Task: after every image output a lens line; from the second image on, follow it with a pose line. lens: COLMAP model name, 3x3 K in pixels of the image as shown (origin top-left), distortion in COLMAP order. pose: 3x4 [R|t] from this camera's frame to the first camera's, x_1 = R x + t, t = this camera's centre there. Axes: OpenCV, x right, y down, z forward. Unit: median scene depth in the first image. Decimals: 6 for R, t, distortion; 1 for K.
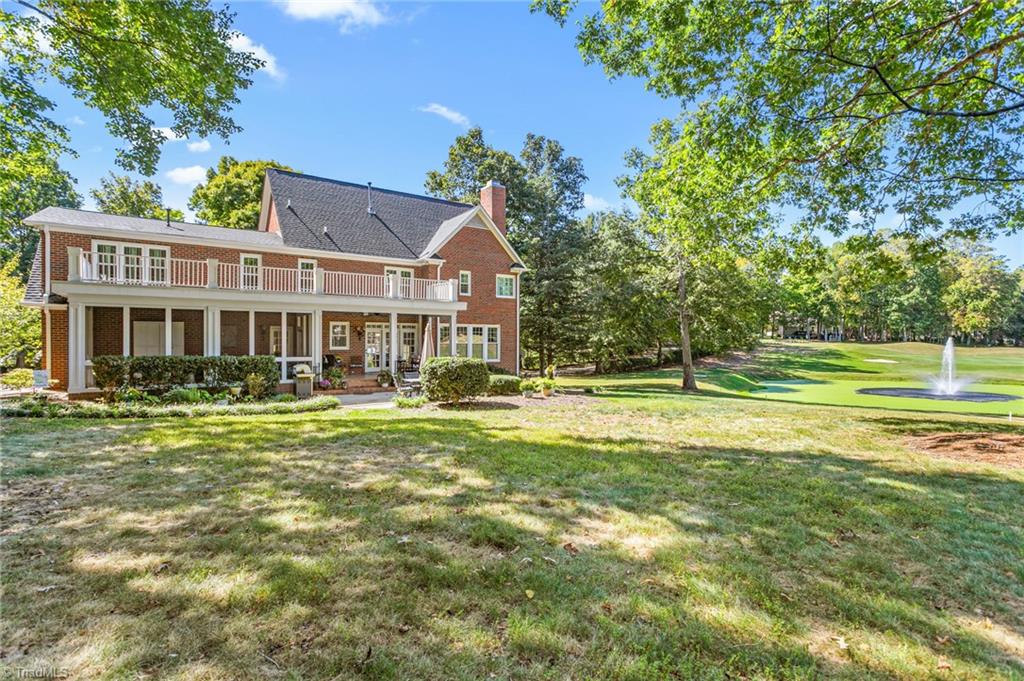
lens RADIAL K [[493.5, 0, 512.5], [0, 493.5, 342.2], [0, 0, 1]] dist [0.005620, 0.001893]
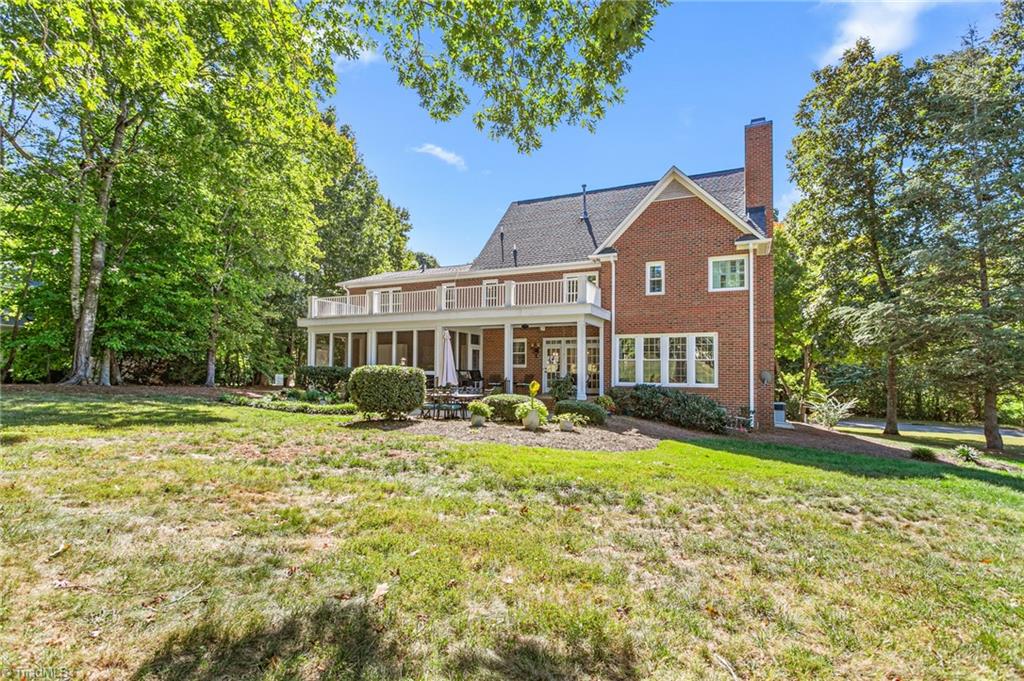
lens RADIAL K [[493.5, 0, 509.8], [0, 493.5, 345.6], [0, 0, 1]] dist [0.005620, 0.001893]
pose [[0.477956, -0.035491, -0.877667, 0.118253], [-0.013163, 0.998782, -0.047557, 0.004497], [0.878285, 0.034283, 0.476906, 0.126175]]
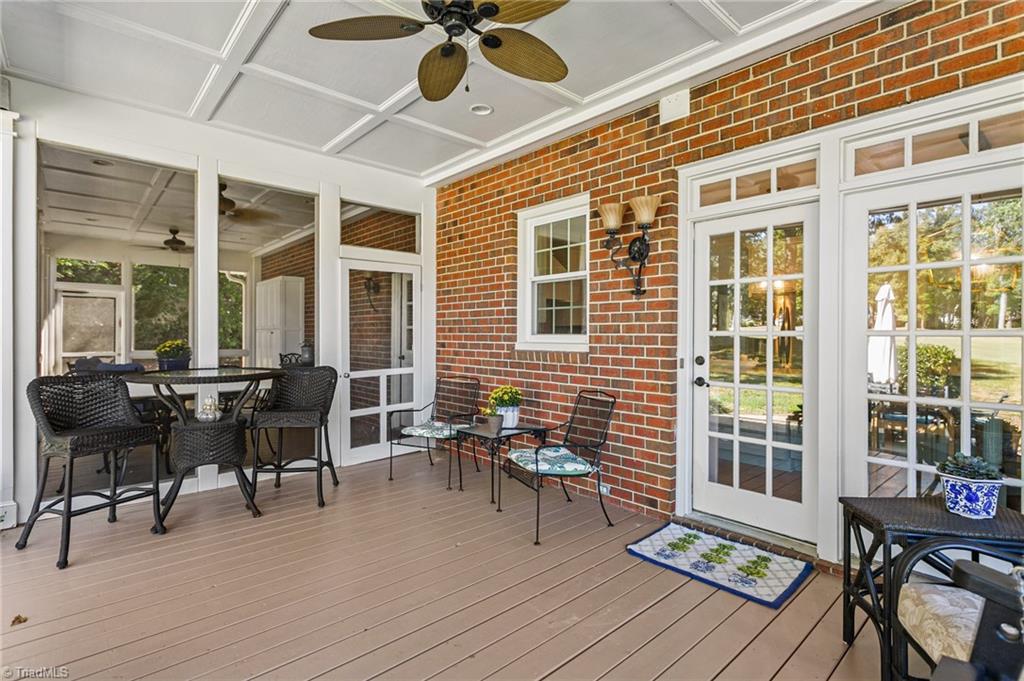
lens RADIAL K [[493.5, 0, 516.4], [0, 493.5, 337.2], [0, 0, 1]] dist [0.005620, 0.001893]
pose [[0.113546, -0.004034, -0.993525, -0.039545], [-0.014886, 0.999873, -0.005761, 0.002658], [0.993421, 0.015444, 0.113471, 0.232211]]
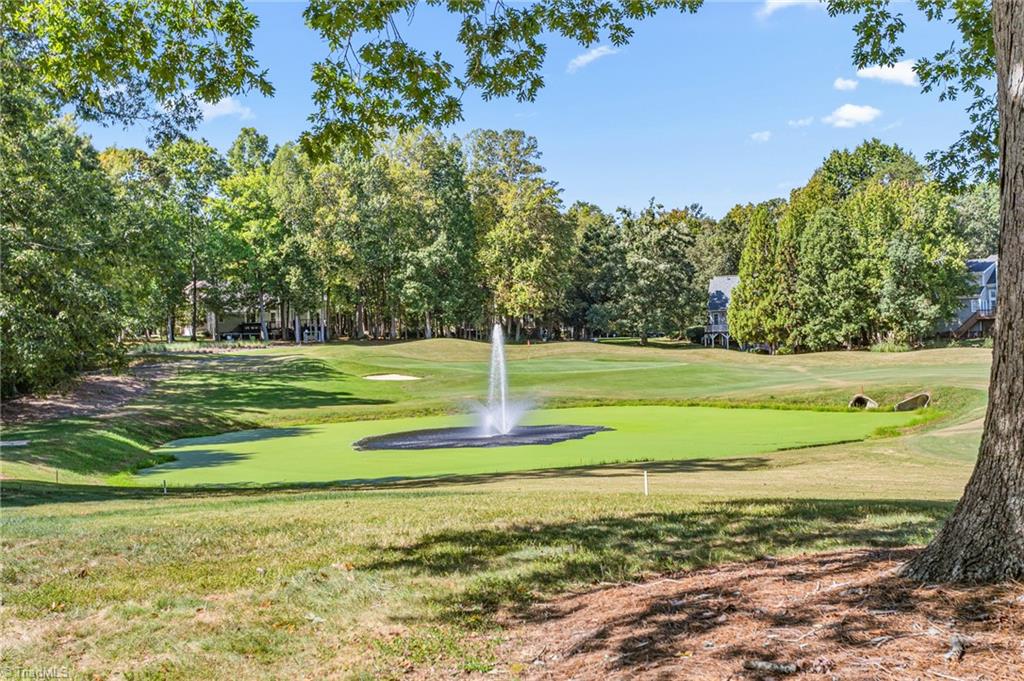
lens RADIAL K [[1170.9, 0, 509.9], [0, 1170.9, 342.5], [0, 0, 1]] dist [0.004305, 0.000000]
pose [[0.736564, -0.035159, 0.675453, 0.033709], [0.043972, 0.999025, 0.004051, 0.002483], [-0.674937, 0.026717, 0.737392, 0.048162]]
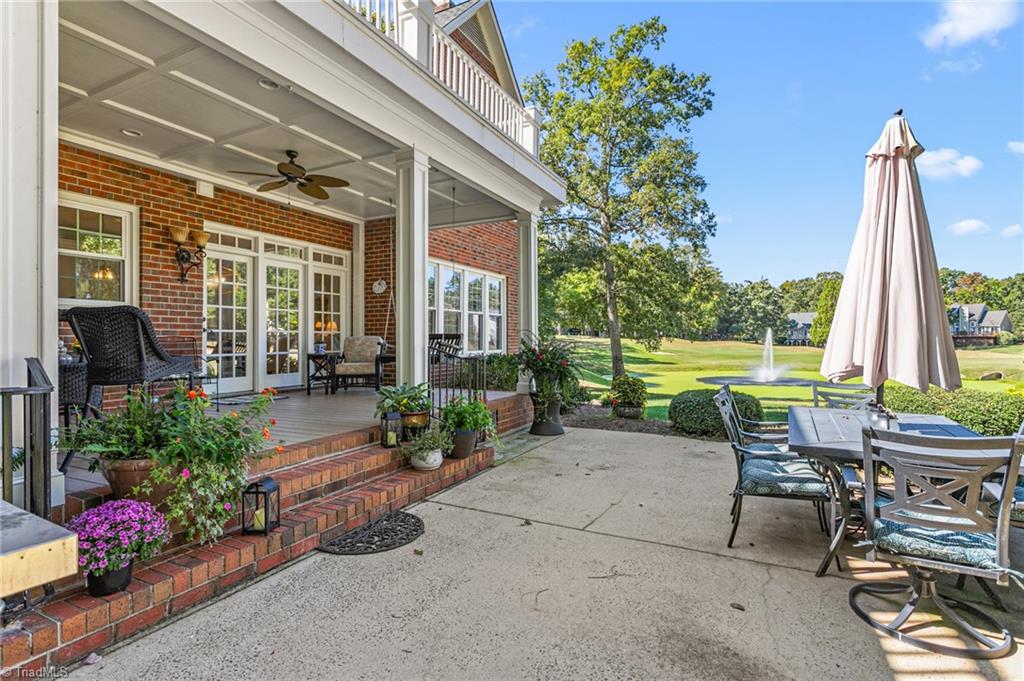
lens RADIAL K [[493.5, 0, 515.4], [0, 493.5, 341.7], [0, 0, 1]] dist [0.005620, 0.001893]
pose [[0.881553, -0.007305, 0.472028, -0.067956], [0.007748, 0.999969, 0.001005, 0.007500], [-0.472021, 0.002771, 0.881583, 0.165205]]
